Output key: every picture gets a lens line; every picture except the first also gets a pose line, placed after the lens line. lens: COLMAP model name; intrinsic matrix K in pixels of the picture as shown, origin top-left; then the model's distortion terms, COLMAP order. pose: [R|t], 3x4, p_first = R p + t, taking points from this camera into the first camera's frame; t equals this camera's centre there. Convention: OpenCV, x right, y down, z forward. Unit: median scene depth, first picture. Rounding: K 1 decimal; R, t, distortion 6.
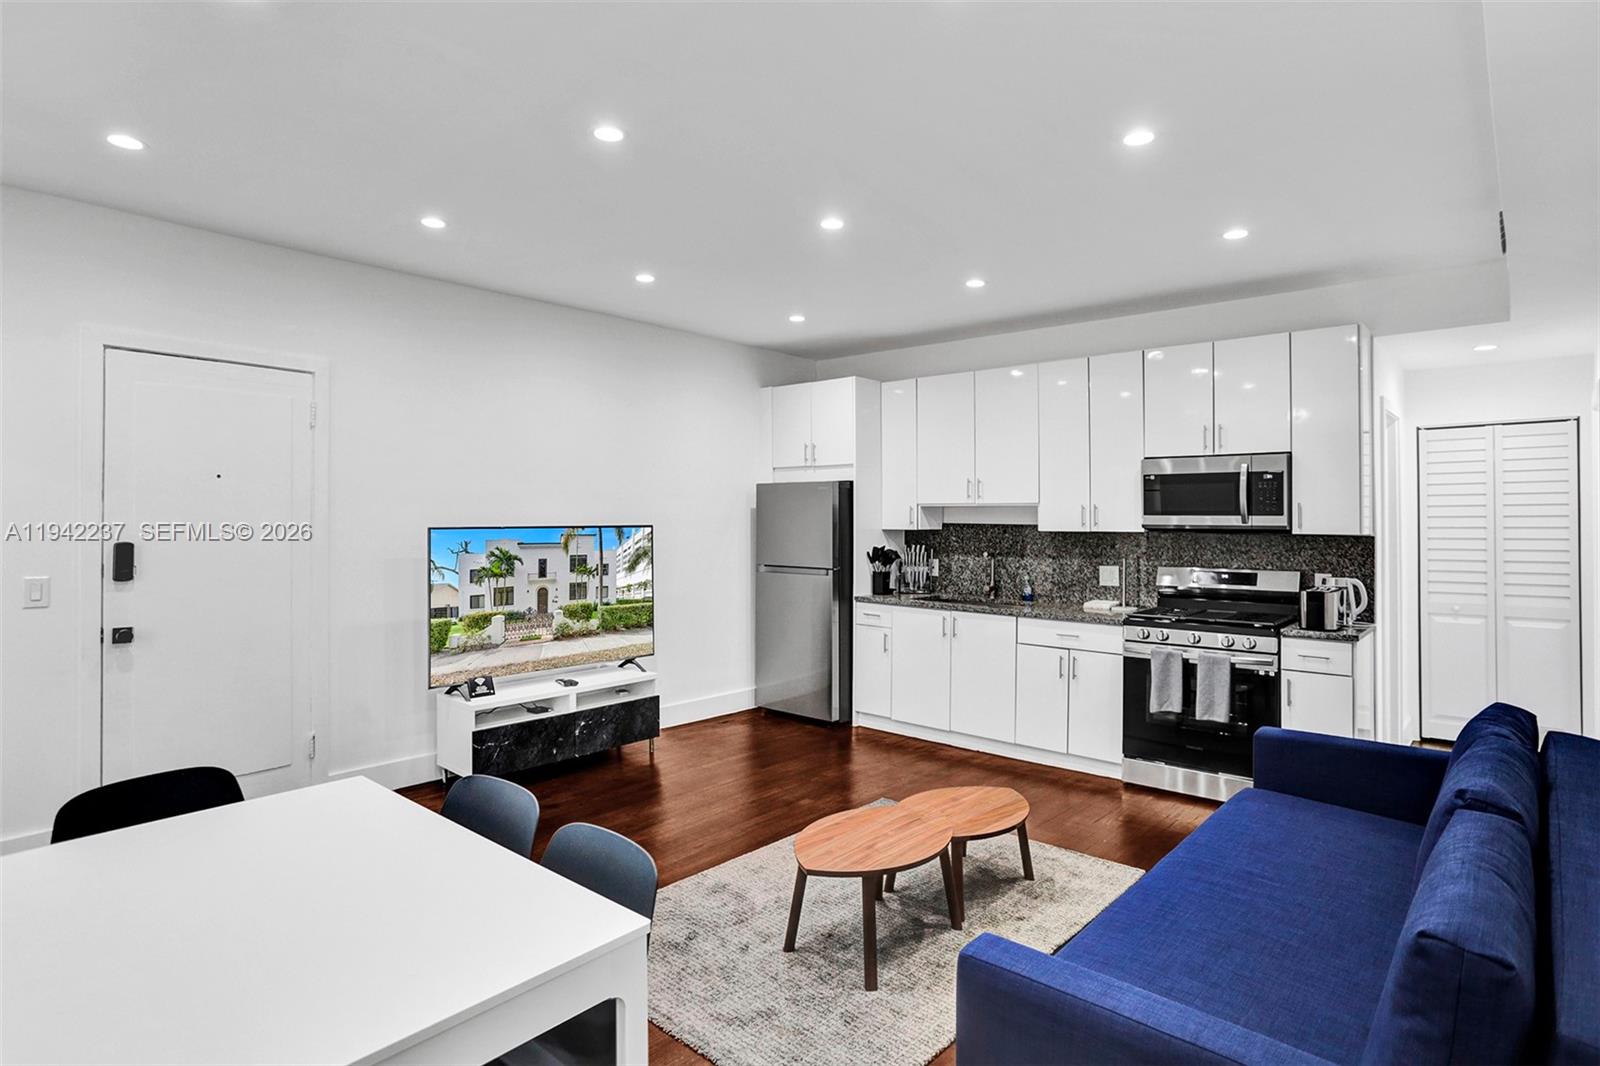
lens RADIAL K [[840.9, 0, 791.4], [0, 840.9, 508.2], [0, 0, 1]] dist [-0.046975, 0.034315]
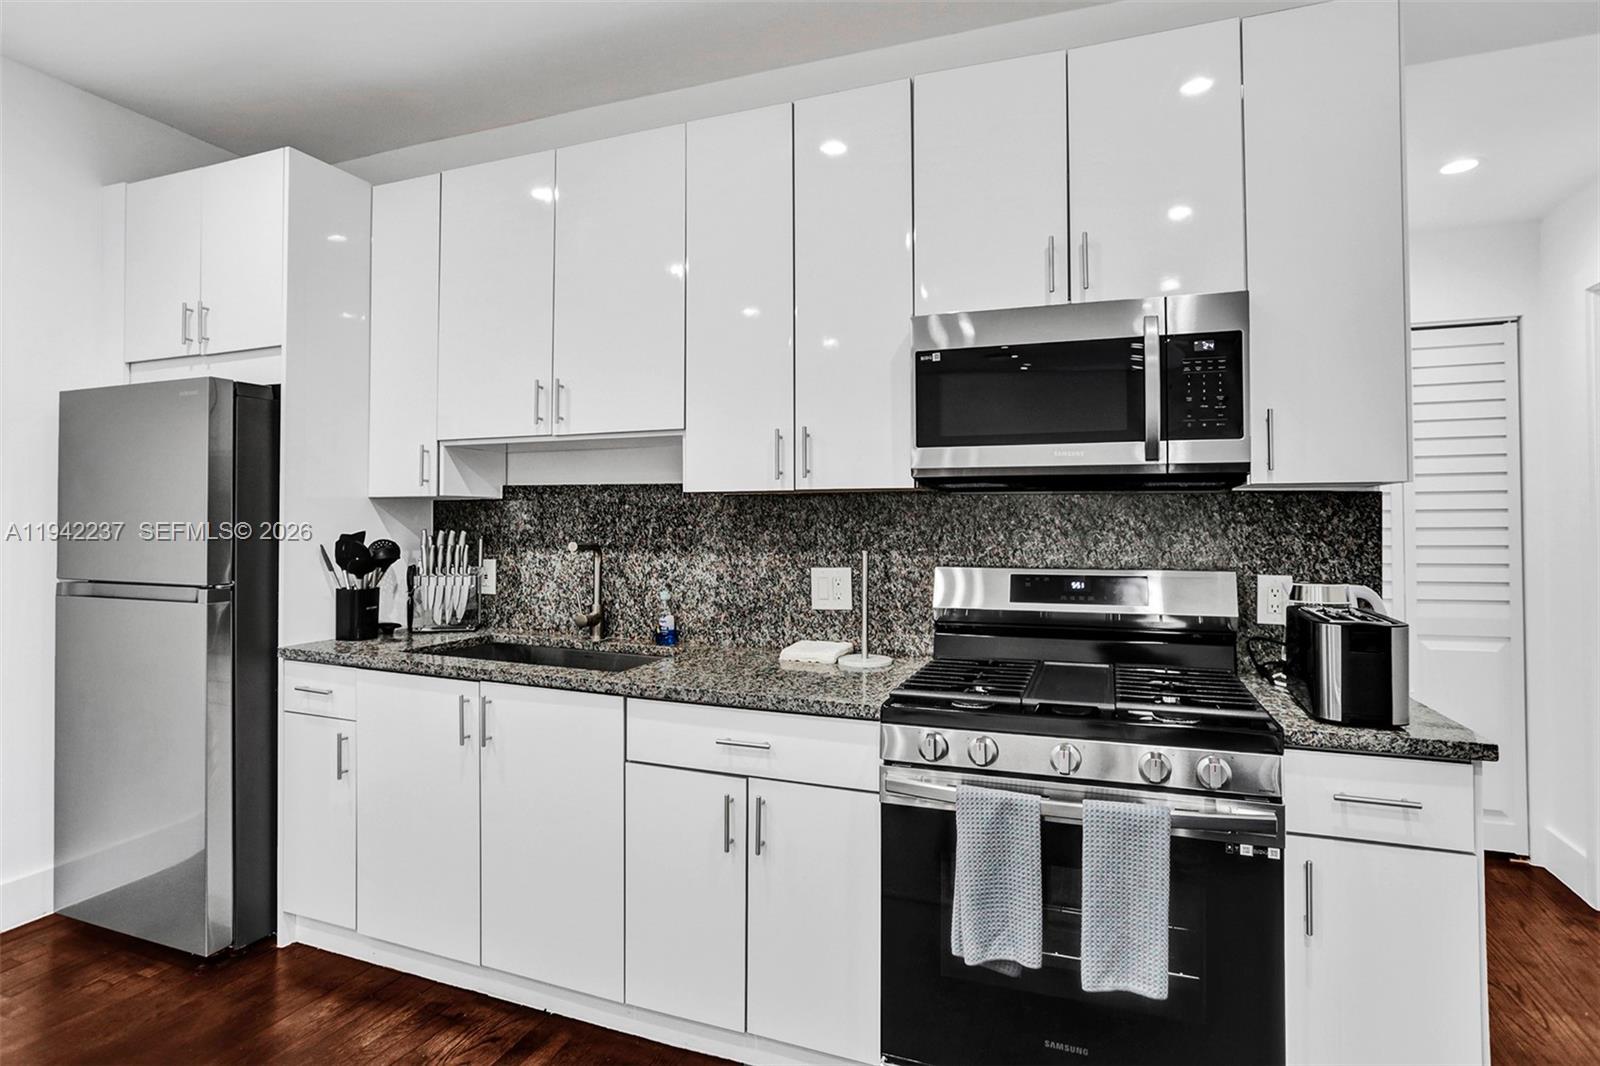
lens RADIAL K [[840.9, 0, 791.4], [0, 840.9, 508.2], [0, 0, 1]] dist [-0.046975, 0.034315]
pose [[0.936150, 0.003200, 0.351587, 0.187402], [-0.002387, 0.999993, -0.002744, 0.036118], [-0.351594, 0.001729, 0.936151, 0.549370]]
